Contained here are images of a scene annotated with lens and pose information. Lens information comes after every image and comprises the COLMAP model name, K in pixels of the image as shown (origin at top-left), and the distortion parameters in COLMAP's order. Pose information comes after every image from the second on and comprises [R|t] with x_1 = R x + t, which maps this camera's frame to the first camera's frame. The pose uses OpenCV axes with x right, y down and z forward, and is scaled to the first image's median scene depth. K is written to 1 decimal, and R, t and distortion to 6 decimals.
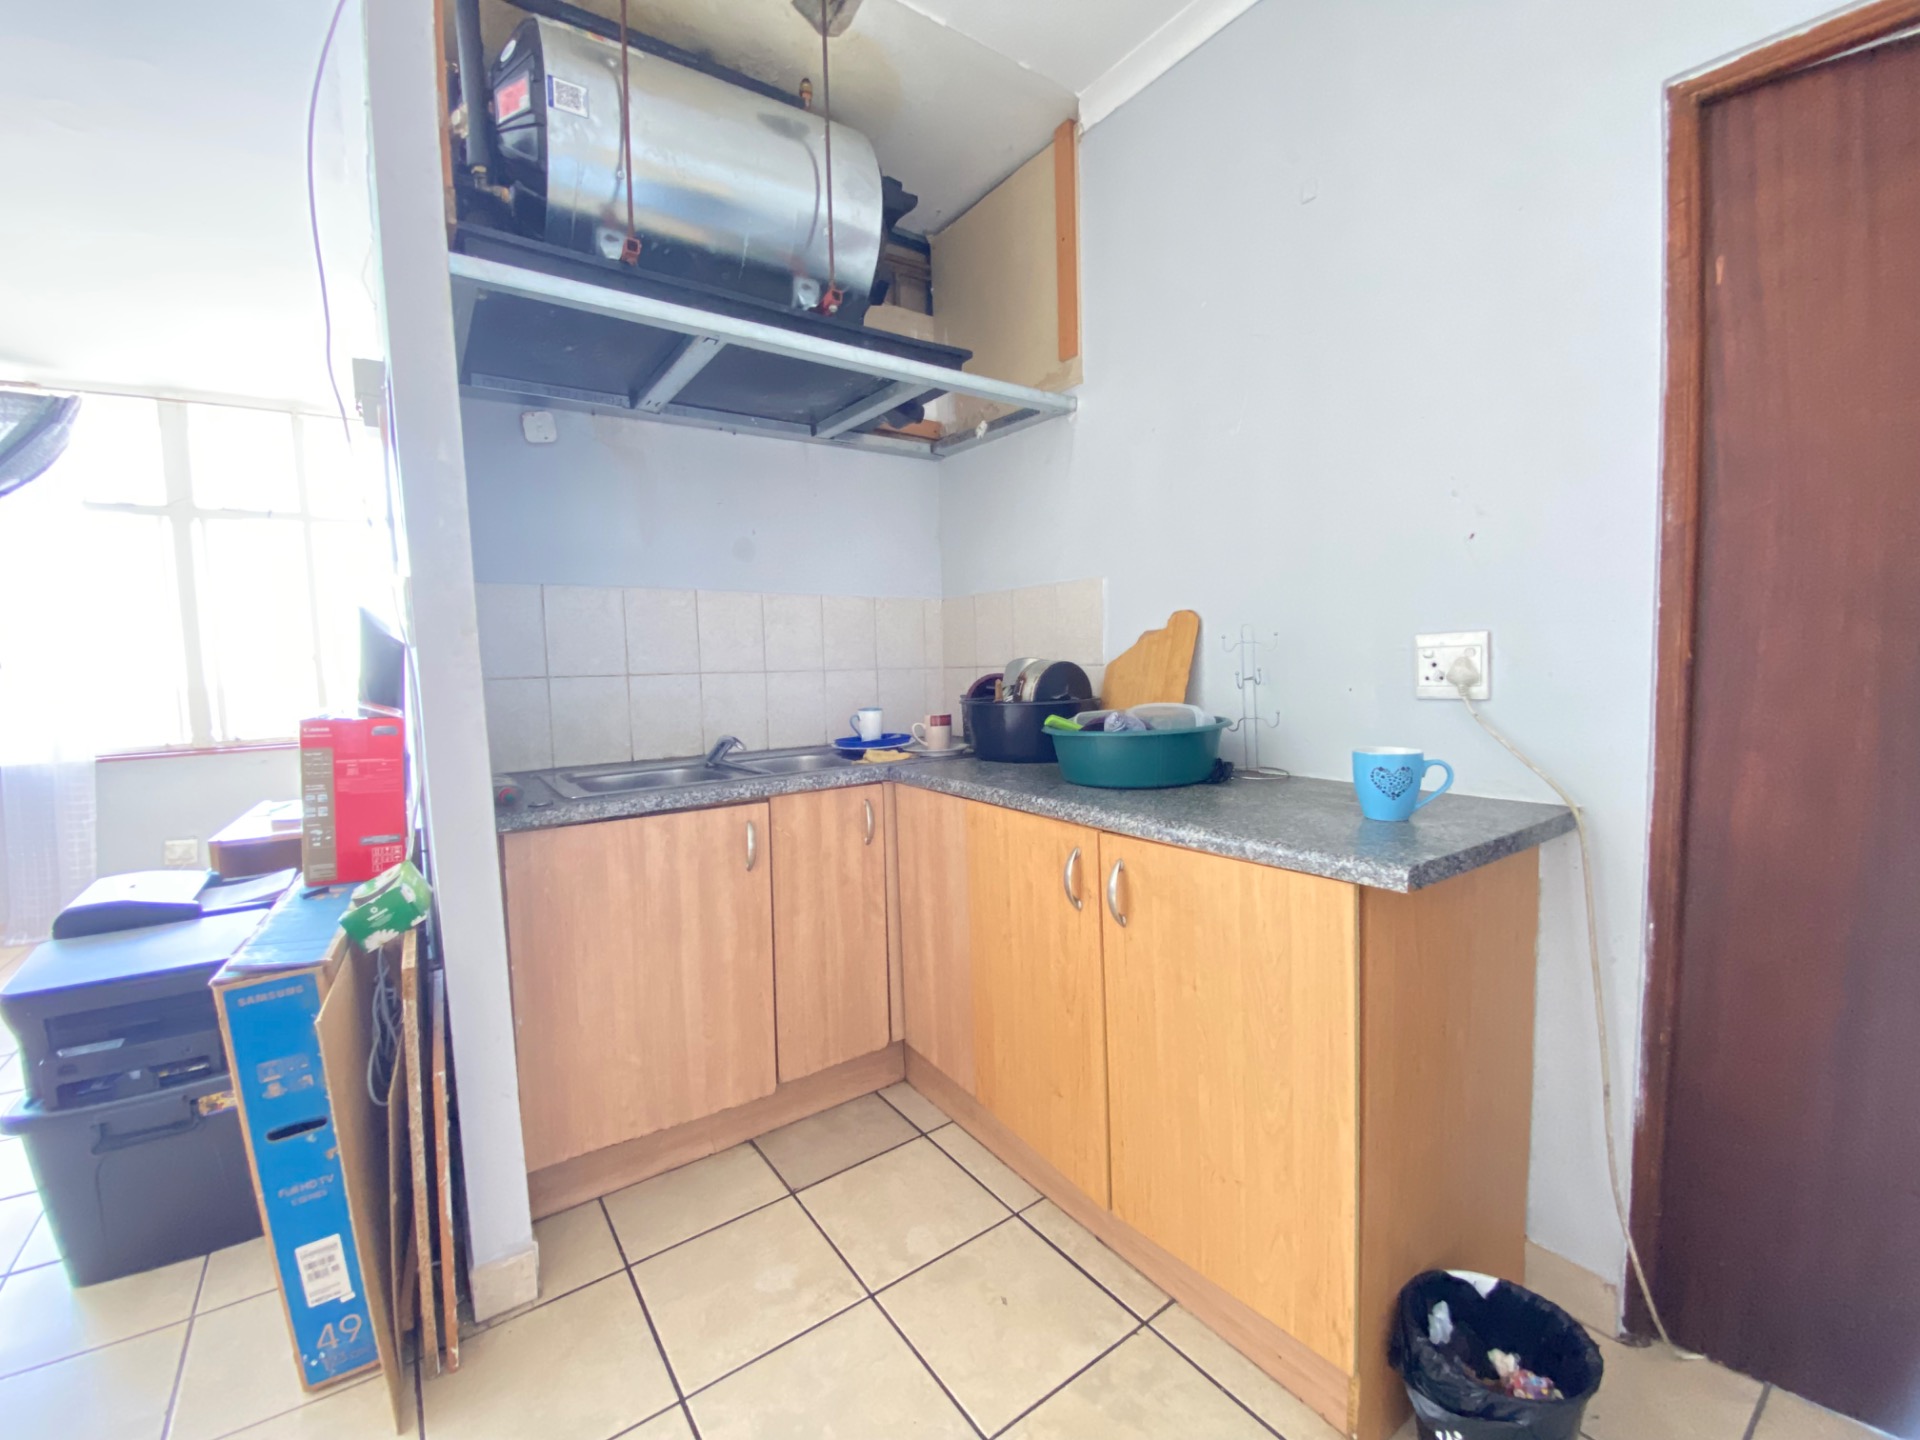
lens RADIAL K [[782.7, 0, 951.1], [0, 782.7, 719.5], [0, 0, 1]] dist [0.014219, -0.016034]
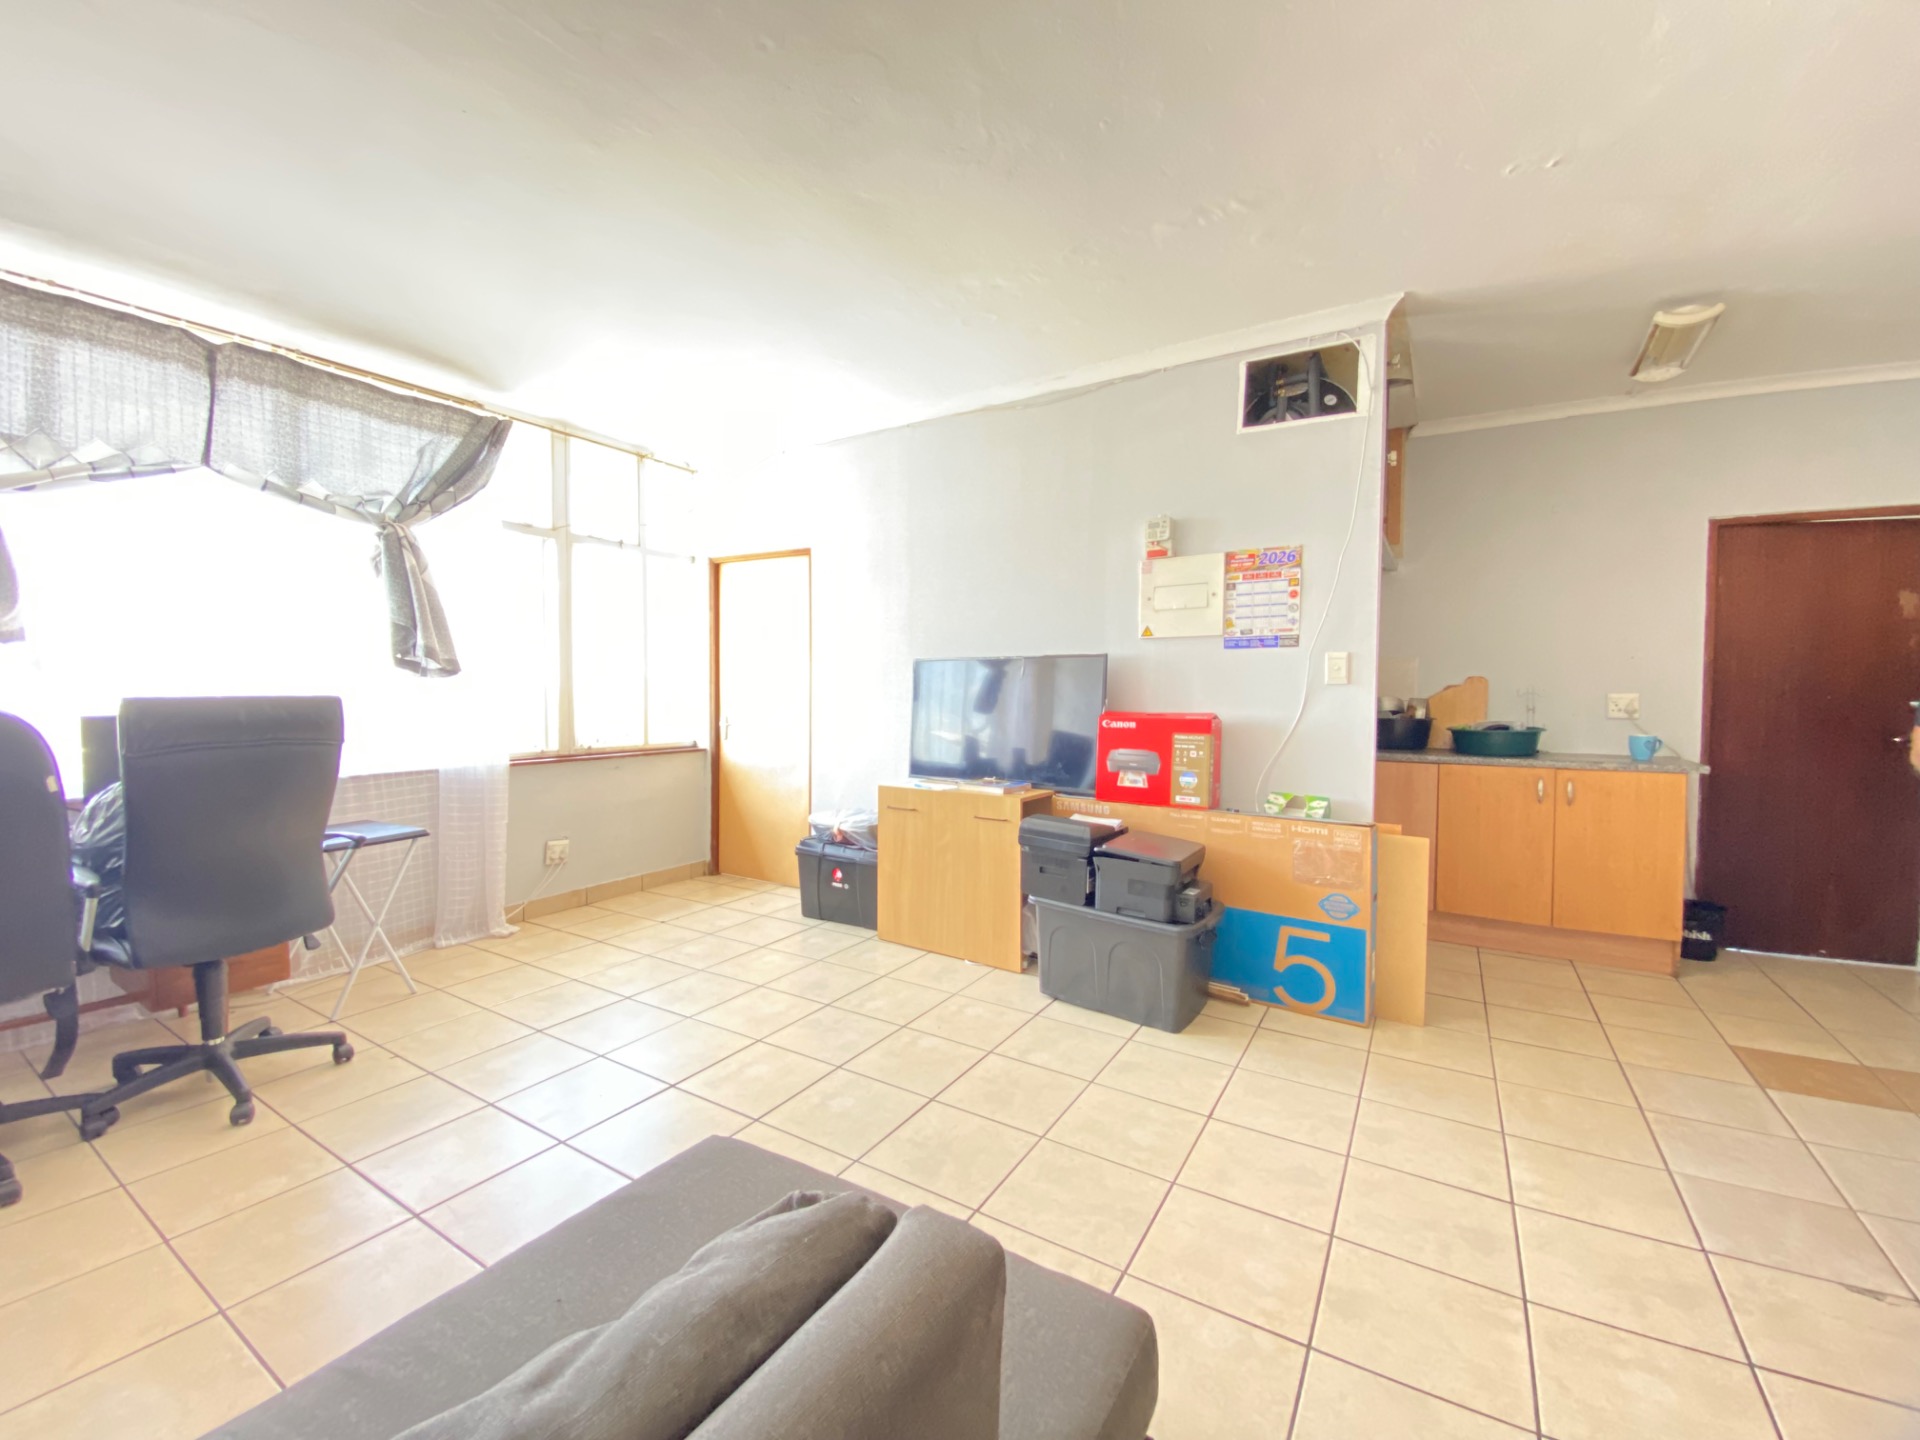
lens RADIAL K [[782.7, 0, 955.6], [0, 782.7, 713.8], [0, 0, 1]] dist [0.014219, -0.016034]
pose [[0.922186, 0.021741, 0.386135, -2.929153], [-0.001790, 0.998648, -0.051954, 0.118752], [-0.386742, 0.047220, 0.920978, -0.650159]]
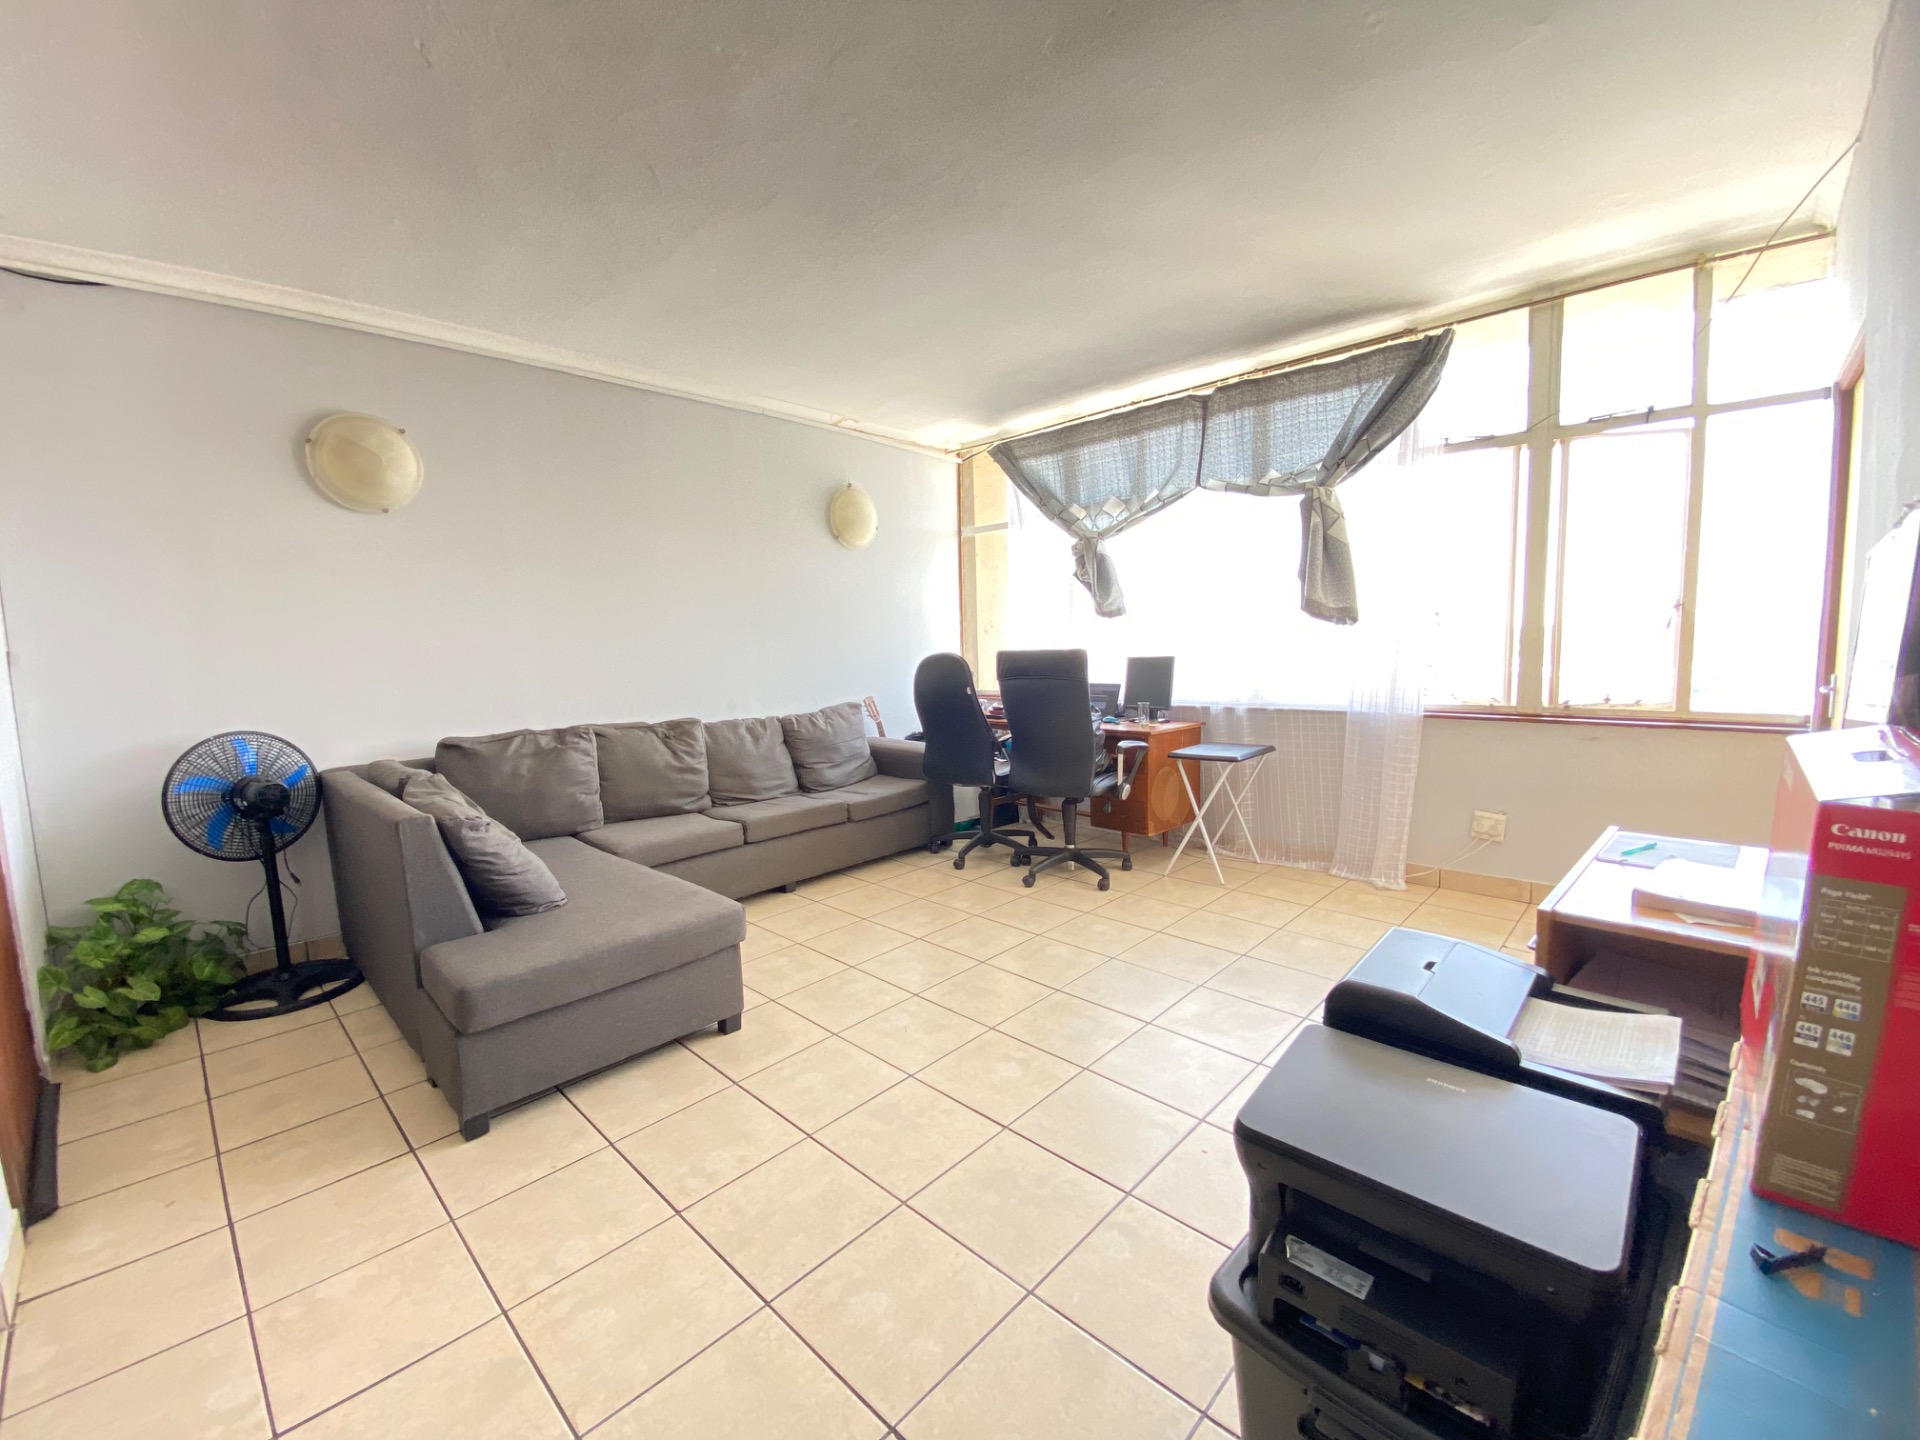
lens RADIAL K [[782.7, 0, 946.6], [0, 782.7, 718.4], [0, 0, 1]] dist [0.014219, -0.016034]
pose [[0.180024, 0.125977, -0.975562, -0.755804], [-0.053000, 0.991567, 0.118264, -0.086631], [0.982233, 0.030415, 0.185182, 0.704861]]
